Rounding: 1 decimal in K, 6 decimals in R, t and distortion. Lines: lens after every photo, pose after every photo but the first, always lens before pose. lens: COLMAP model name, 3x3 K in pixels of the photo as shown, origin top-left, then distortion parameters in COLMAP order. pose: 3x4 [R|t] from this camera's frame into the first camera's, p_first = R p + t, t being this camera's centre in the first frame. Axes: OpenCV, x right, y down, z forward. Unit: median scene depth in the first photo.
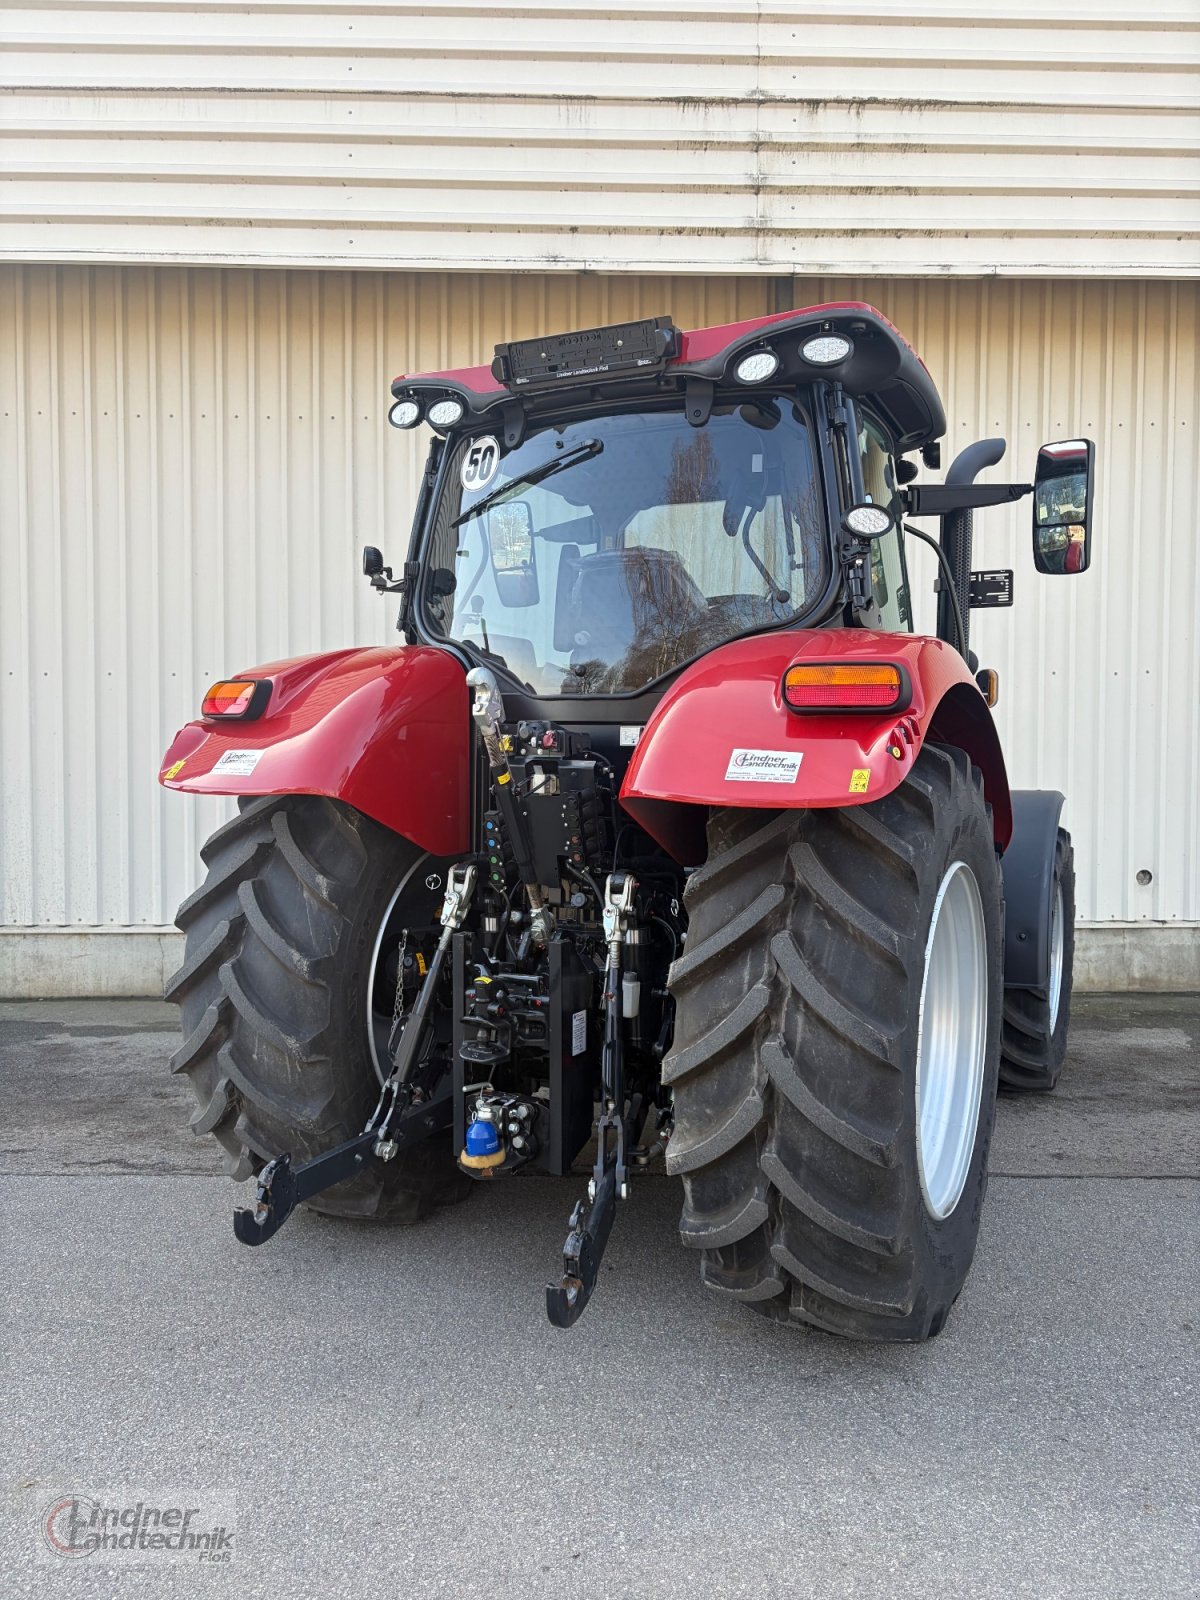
lens RADIAL K [[1207.4, 0, 600.3], [0, 1207.4, 802.9], [0, 0, 1]] dist [0.086134, -0.104161]
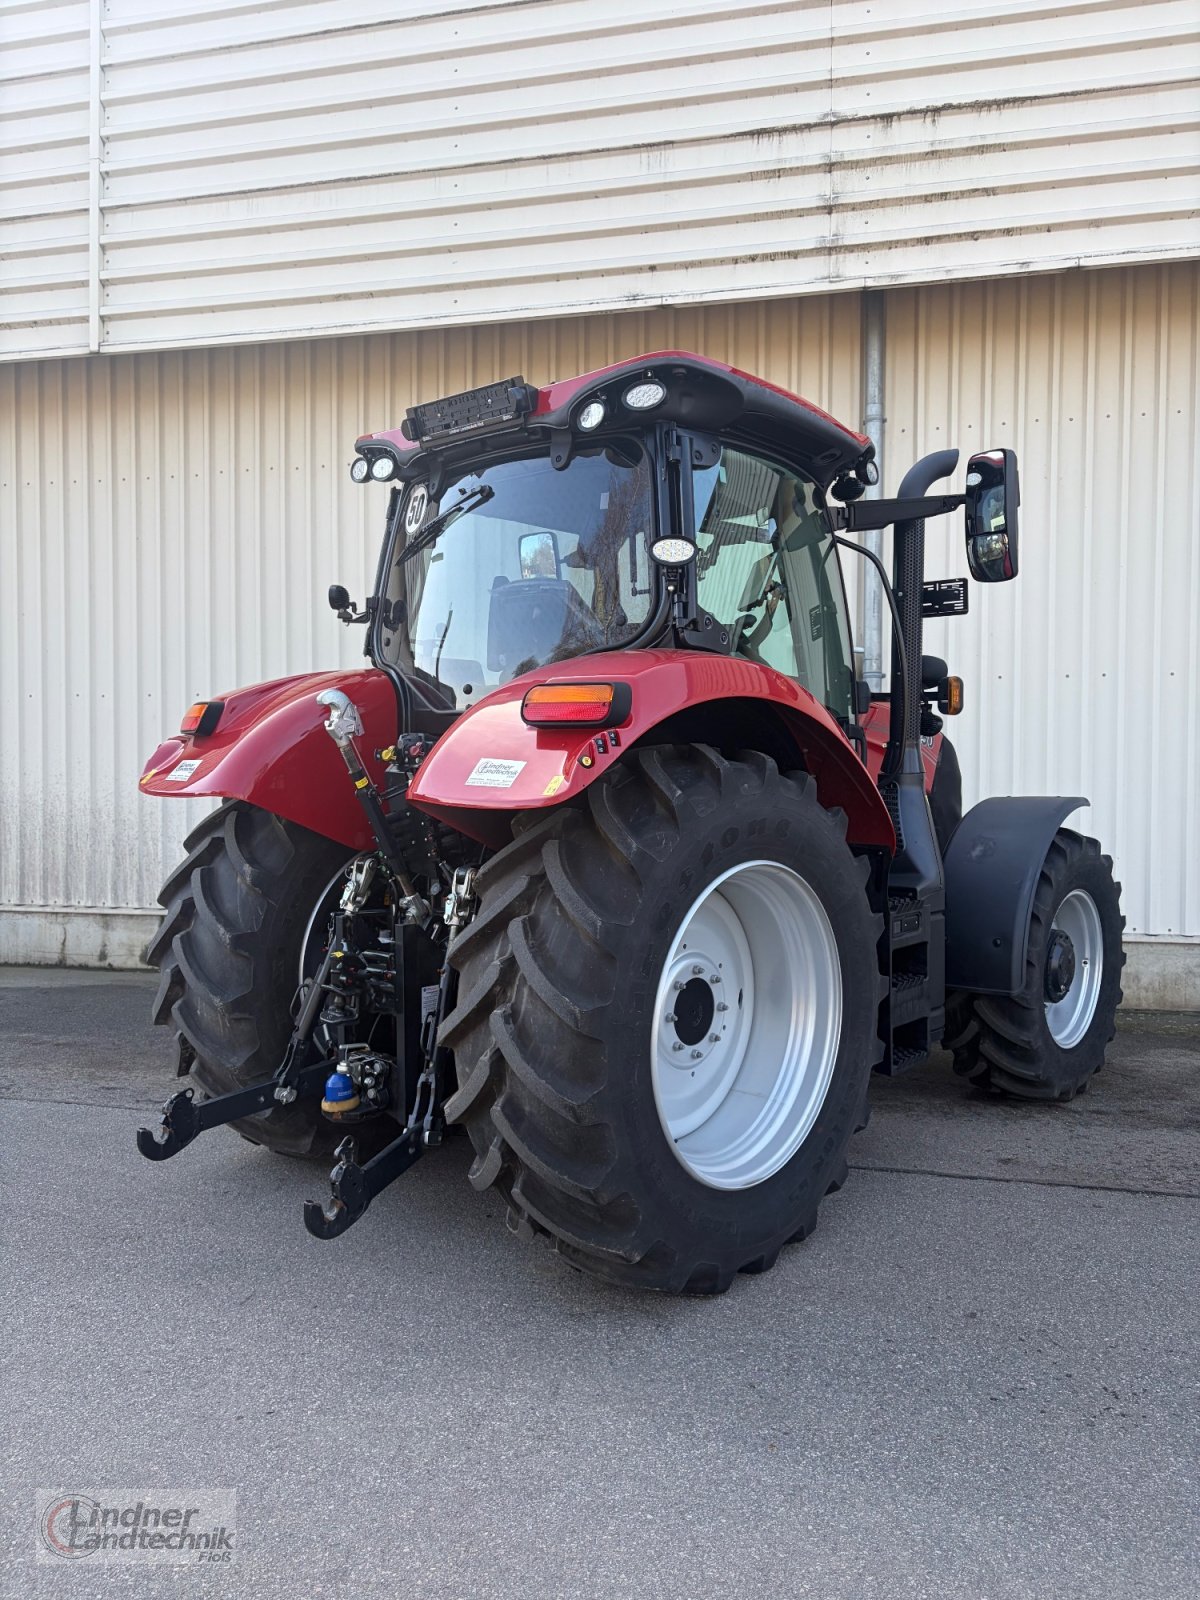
lens RADIAL K [[1211.2, 0, 604.4], [0, 1211.2, 806.7], [0, 0, 1]] dist [0.082685, -0.101426]
pose [[0.966455, 0.005474, -0.256779, 0.214904], [-0.006174, 0.999979, -0.001919, 0.001523], [0.256763, 0.003439, 0.966468, -0.038544]]
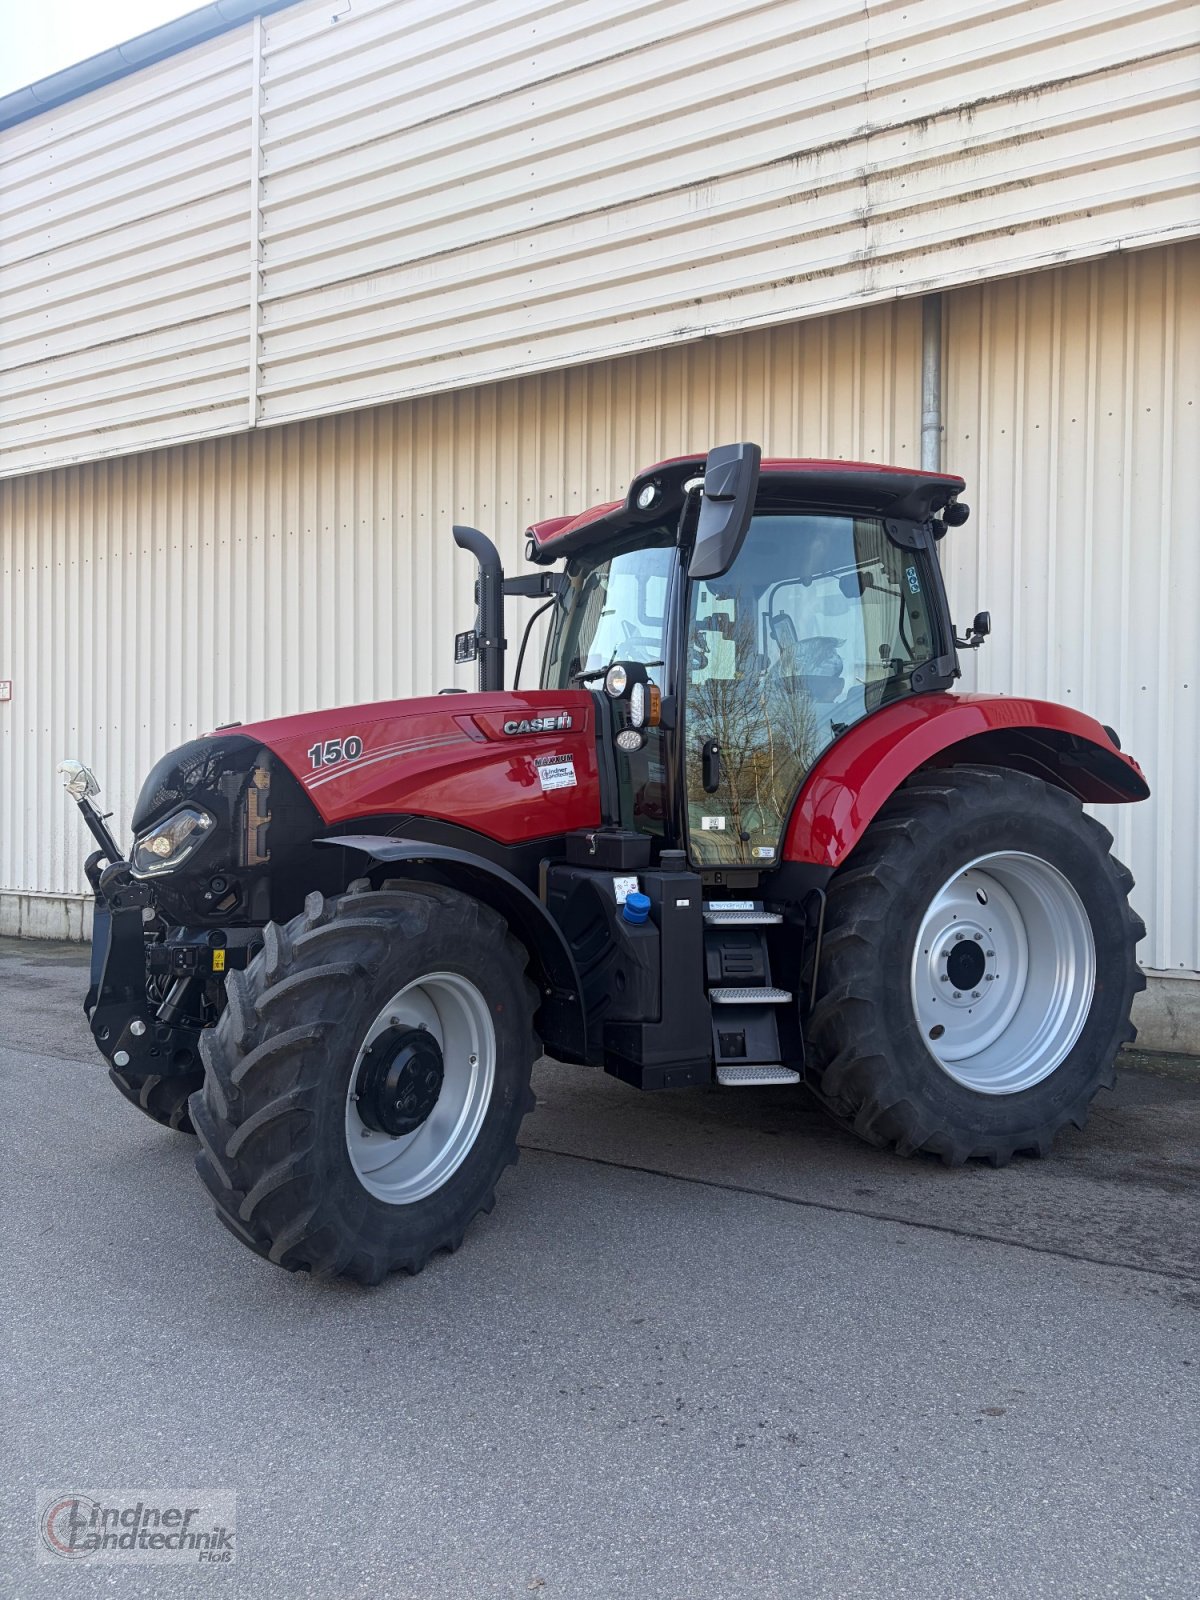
lens RADIAL K [[1214.2, 0, 597.1], [0, 1214.2, 803.4], [0, 0, 1]] dist [0.069373, -0.081578]
pose [[0.845836, 0.006864, -0.533399, 0.491219], [-0.017782, 0.999724, -0.015333, -0.001855], [0.533147, 0.022454, 0.845725, 0.036155]]
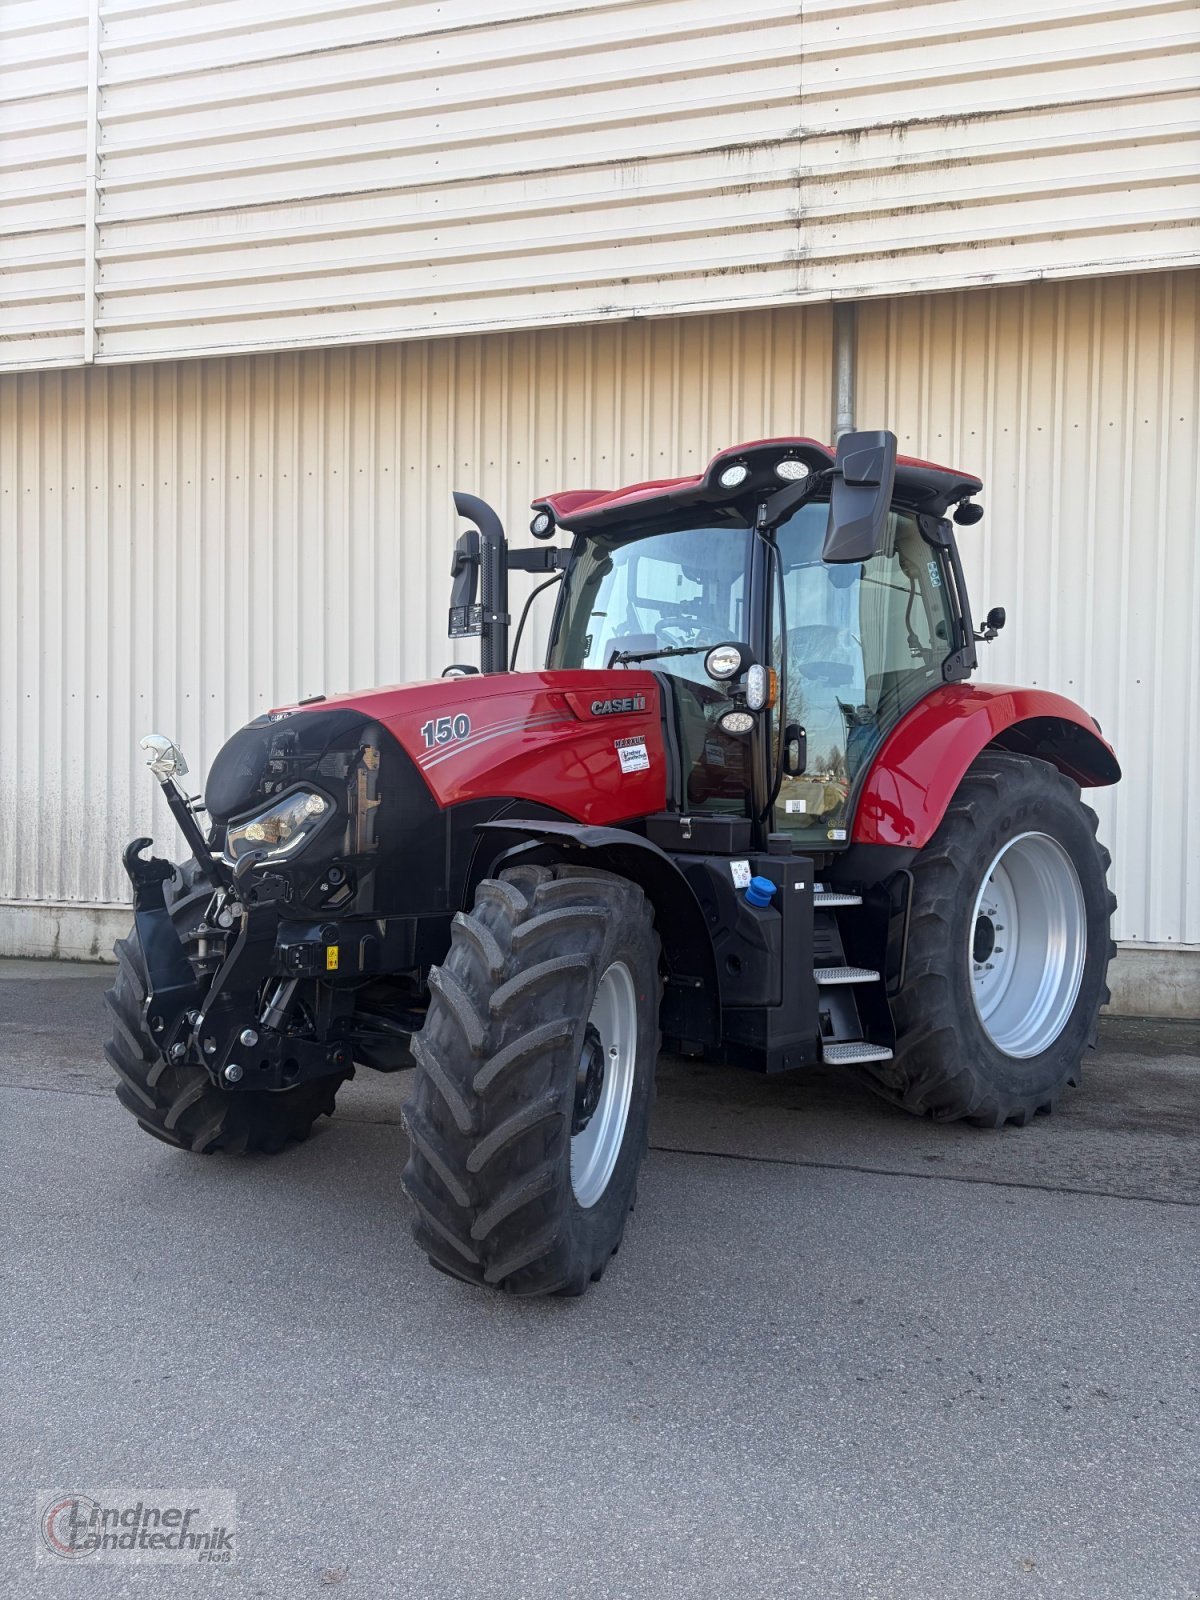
lens RADIAL K [[1214.2, 0, 597.1], [0, 1214.2, 803.4], [0, 0, 1]] dist [0.069373, -0.081578]
pose [[0.958463, 0.012730, -0.284934, 0.271168], [-0.015405, 0.999856, -0.007149, 0.002660], [0.284802, 0.011242, 0.958521, -0.044189]]
